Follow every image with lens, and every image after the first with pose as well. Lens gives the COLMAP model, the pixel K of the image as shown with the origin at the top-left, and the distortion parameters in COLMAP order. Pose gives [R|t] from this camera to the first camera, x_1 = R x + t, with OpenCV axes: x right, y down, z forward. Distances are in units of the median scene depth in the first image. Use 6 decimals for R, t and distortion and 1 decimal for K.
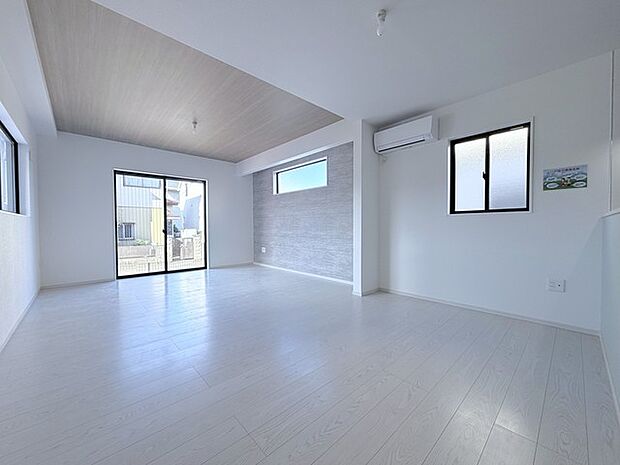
lens RADIAL K [[246.5, 0, 310.0], [0, 246.5, 231.8], [0, 0, 1]] dist [-0.009359, 0.000866]
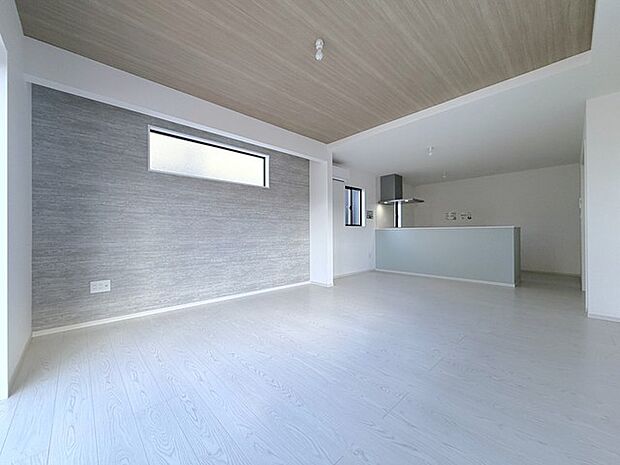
lens RADIAL K [[246.5, 0, 300.1], [0, 246.5, 232.5], [0, 0, 1]] dist [-0.009359, 0.000866]
pose [[0.009193, -0.002094, 0.999956, -0.845041], [0.016727, 0.999858, 0.001940, -0.021701], [-0.999818, 0.016708, 0.009227, 0.883376]]
